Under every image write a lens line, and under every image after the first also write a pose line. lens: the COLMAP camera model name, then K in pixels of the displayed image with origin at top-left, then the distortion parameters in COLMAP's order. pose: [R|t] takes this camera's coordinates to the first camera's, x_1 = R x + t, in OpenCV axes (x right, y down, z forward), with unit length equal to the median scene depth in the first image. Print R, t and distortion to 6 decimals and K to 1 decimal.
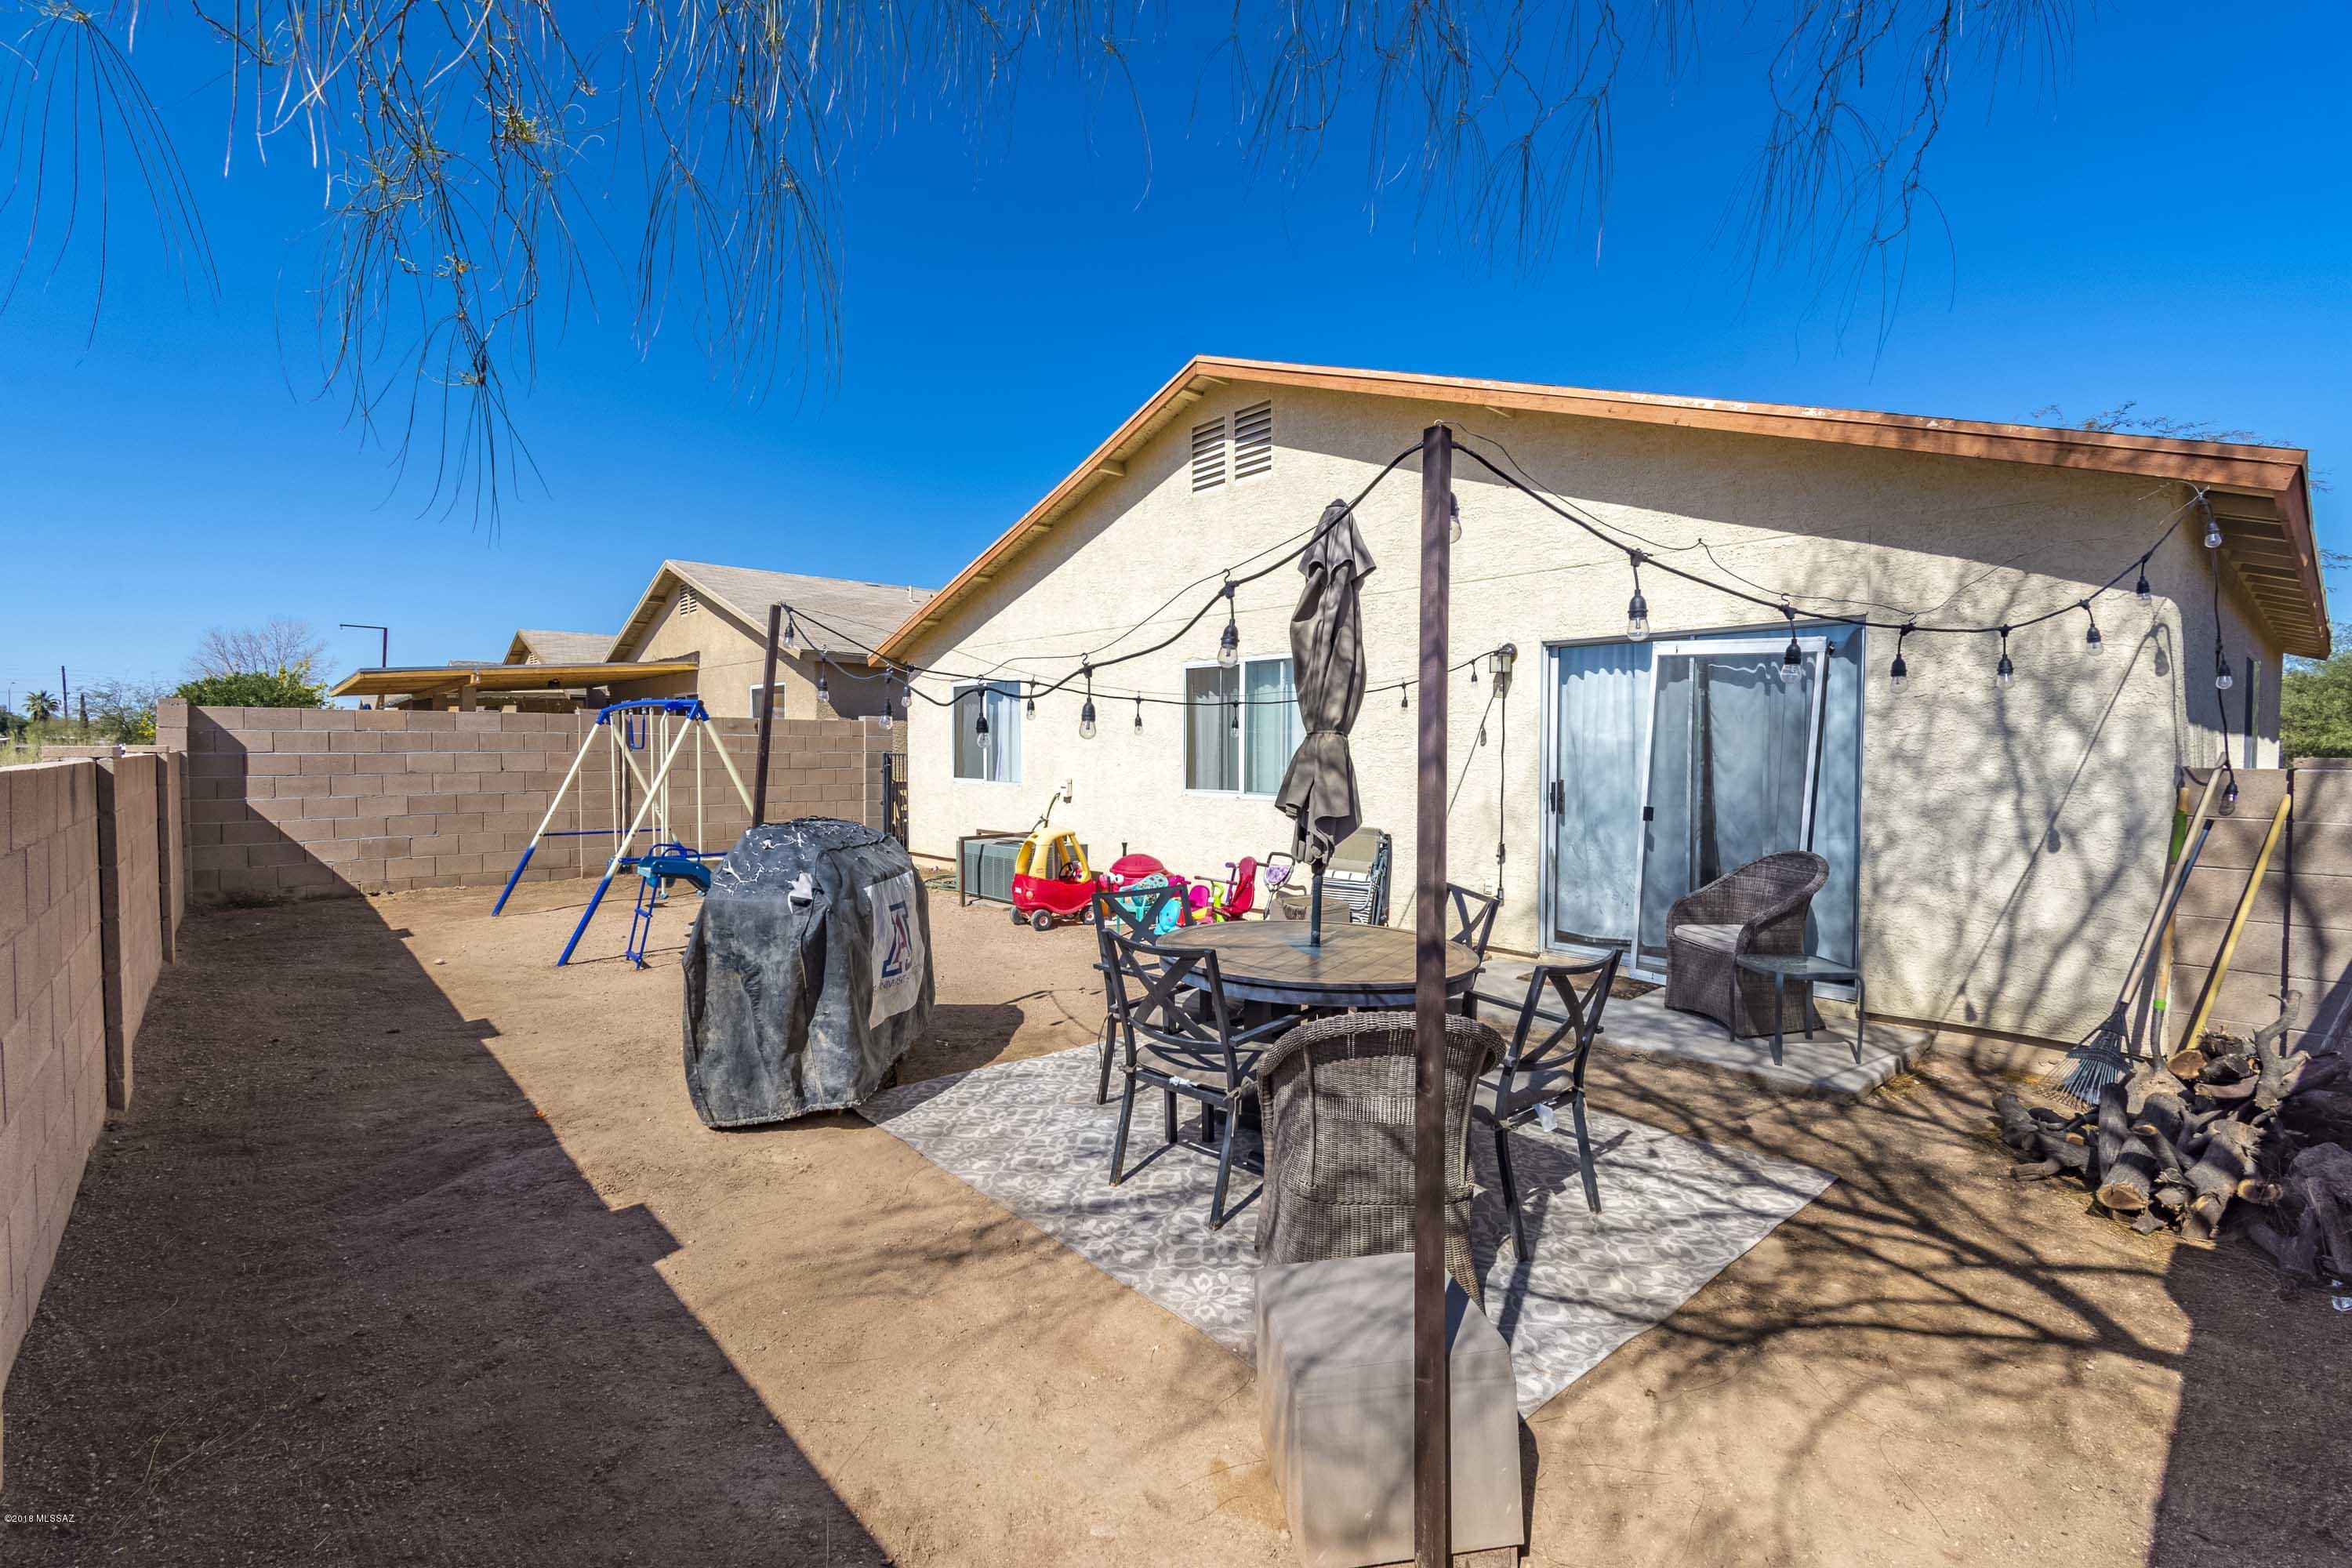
lens RADIAL K [[1039.5, 0, 1182.2], [0, 1039.5, 781.9], [0, 0, 1]] dist [0.003291, -0.001504]
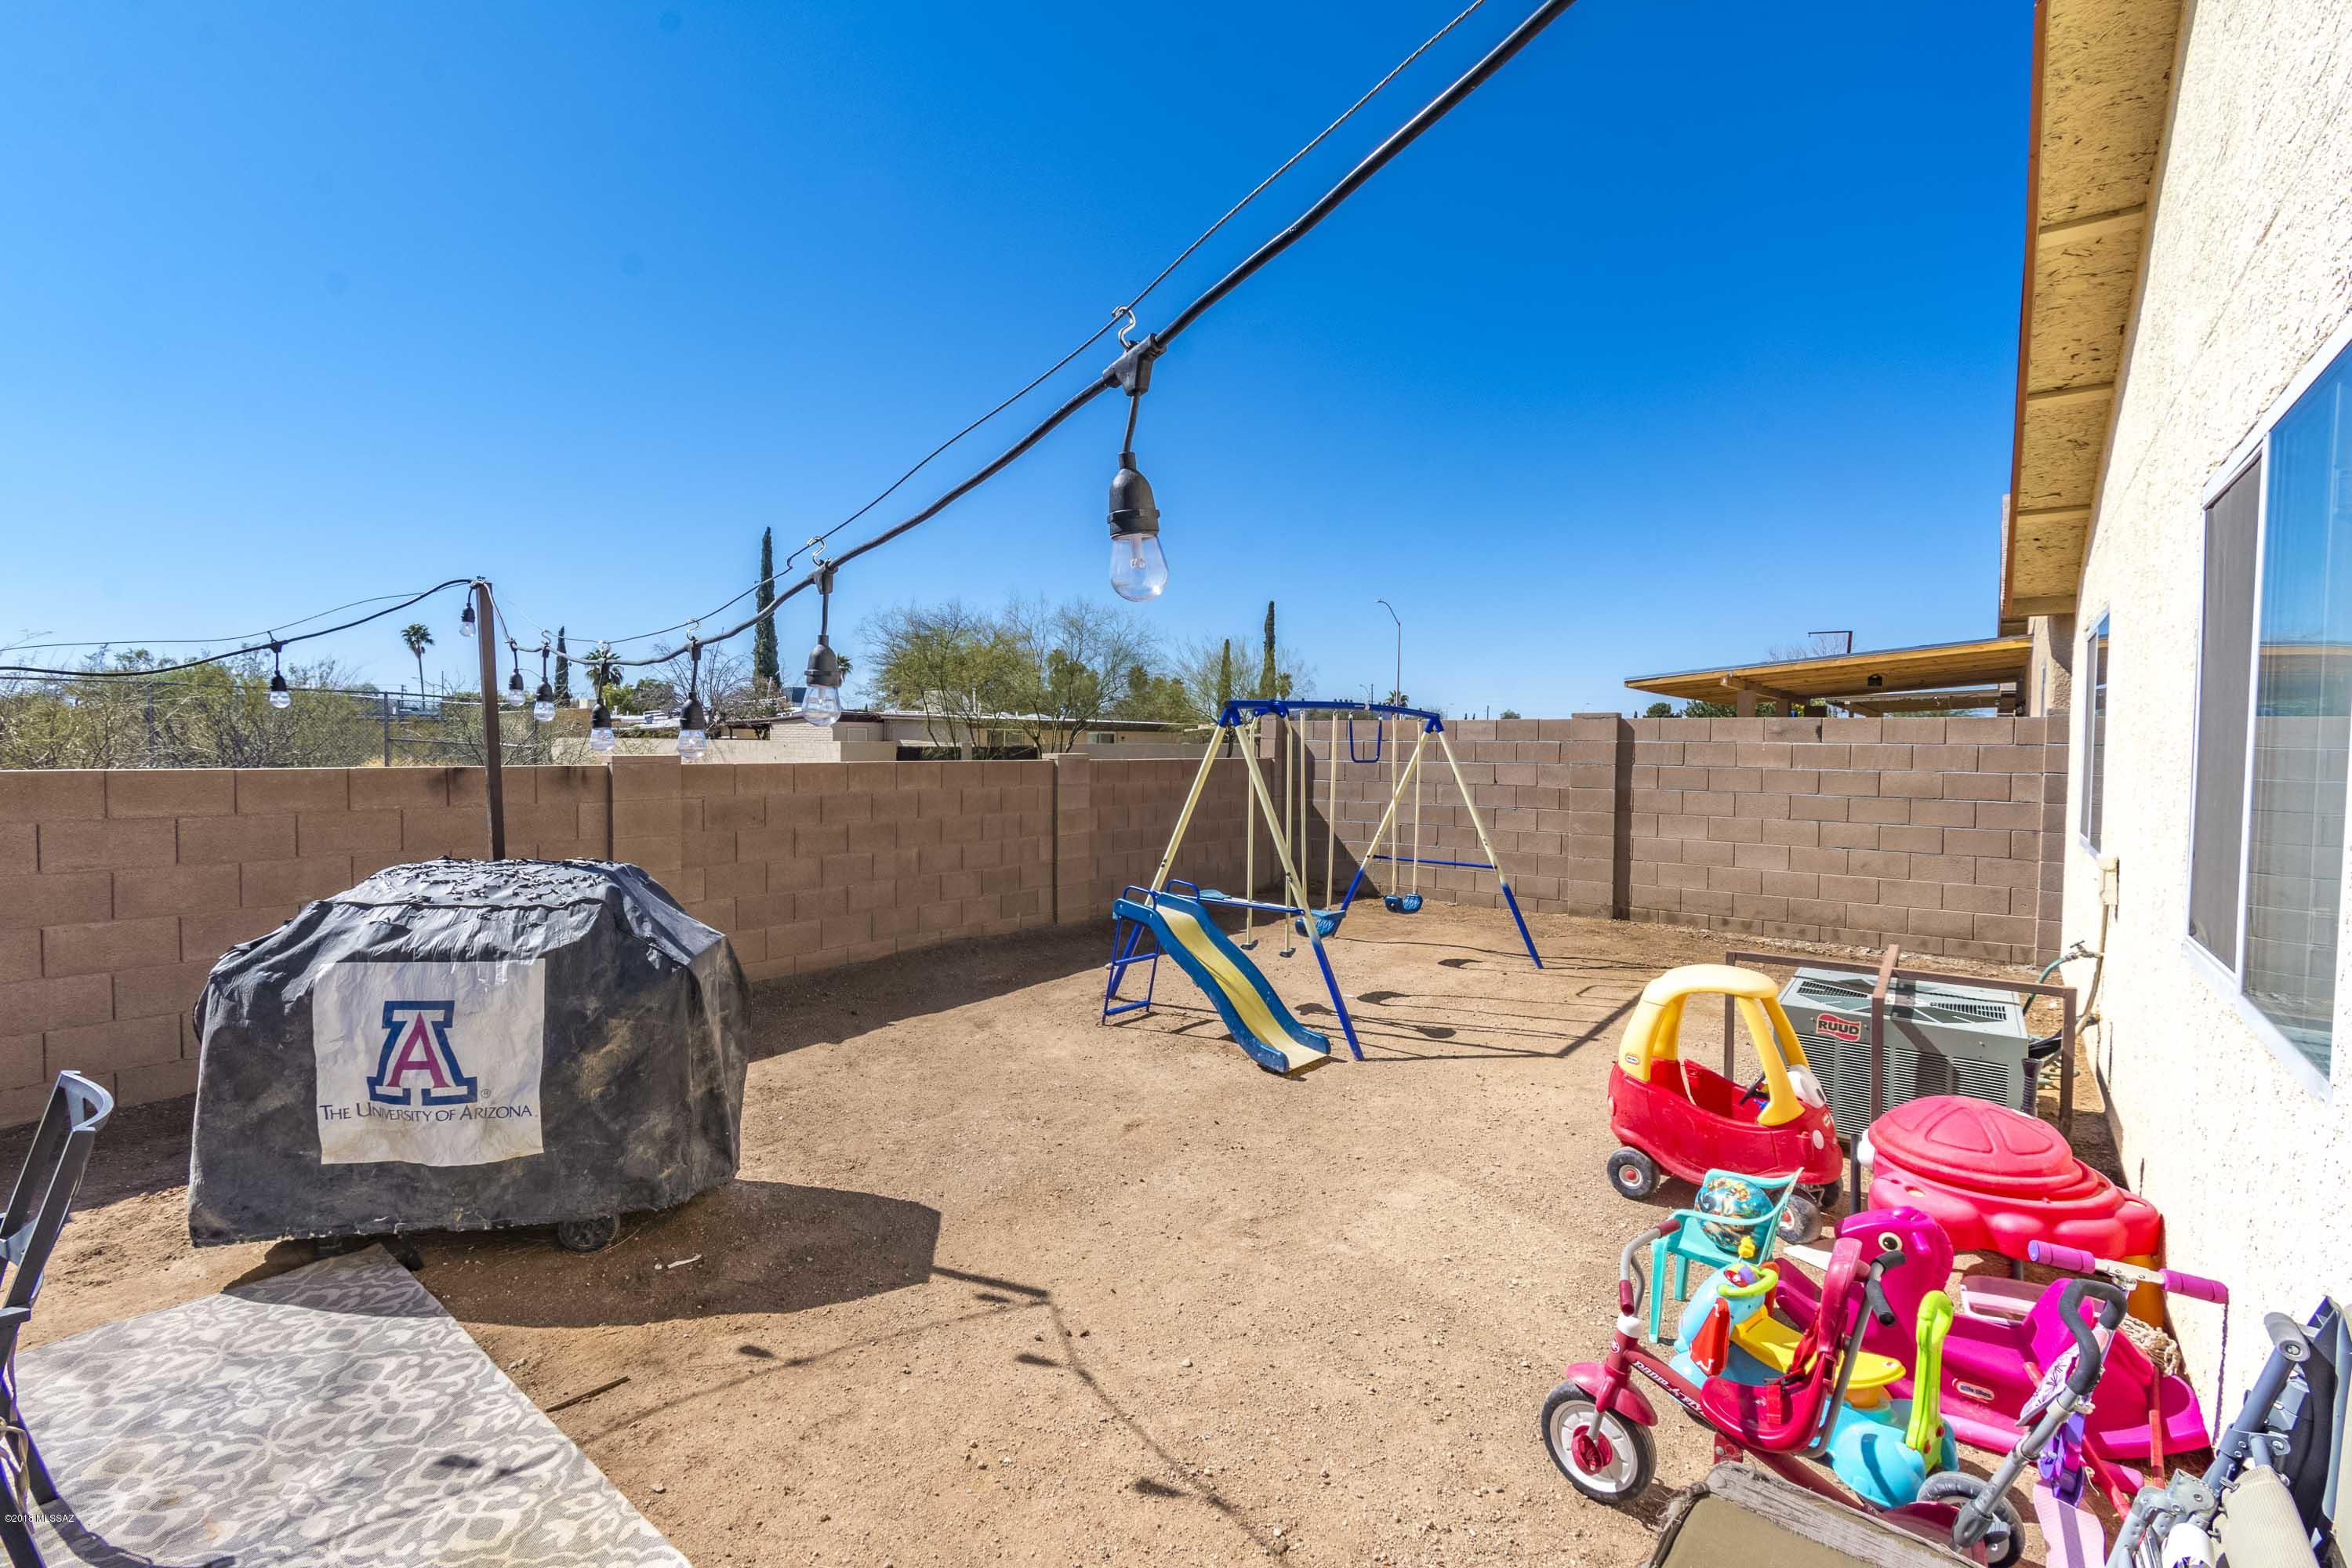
lens RADIAL K [[1039.5, 0, 1182.2], [0, 1039.5, 781.9], [0, 0, 1]] dist [0.003291, -0.001504]
pose [[0.176800, 0.035545, -0.983605, 0.286233], [-0.041952, 0.998712, 0.028550, -0.038861], [0.983352, 0.036217, 0.178063, 0.829956]]
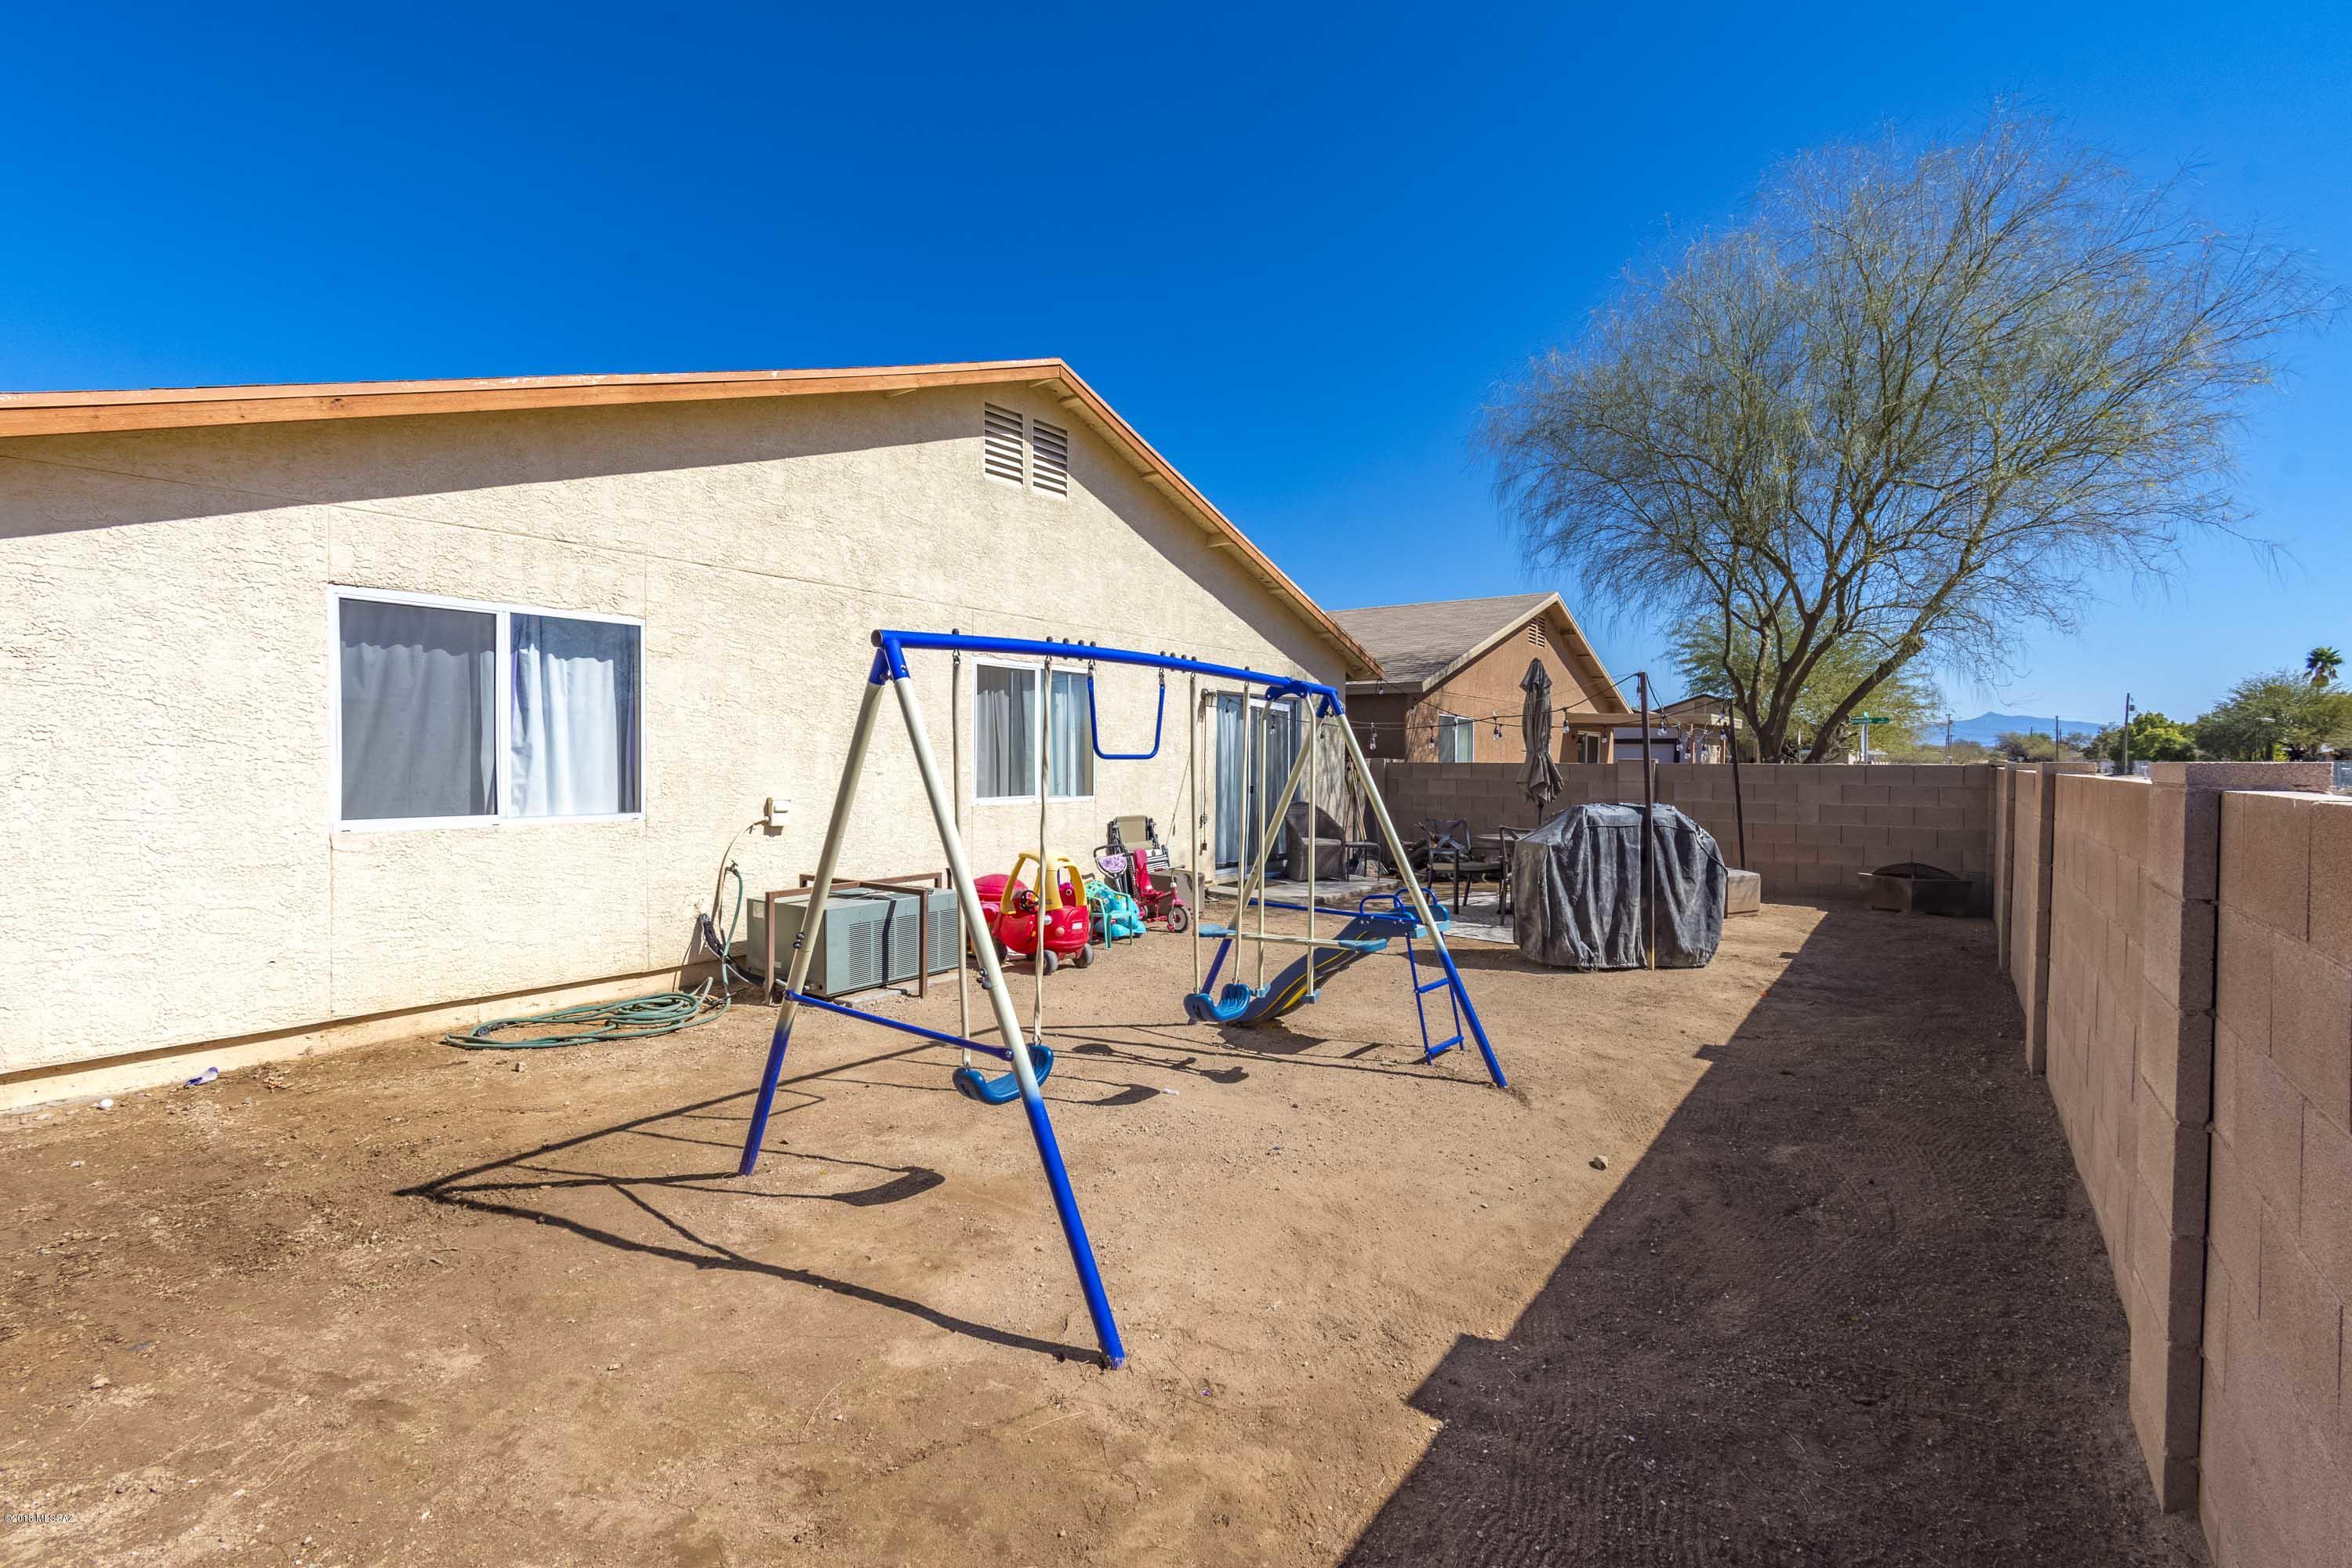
lens RADIAL K [[1039.5, 0, 1182.2], [0, 1039.5, 781.9], [0, 0, 1]] dist [0.003291, -0.001504]
pose [[-0.208464, -0.028637, 0.977611, -1.114447], [0.022585, 0.999164, 0.034084, -0.041607], [-0.977769, 0.029185, -0.207643, 1.238603]]
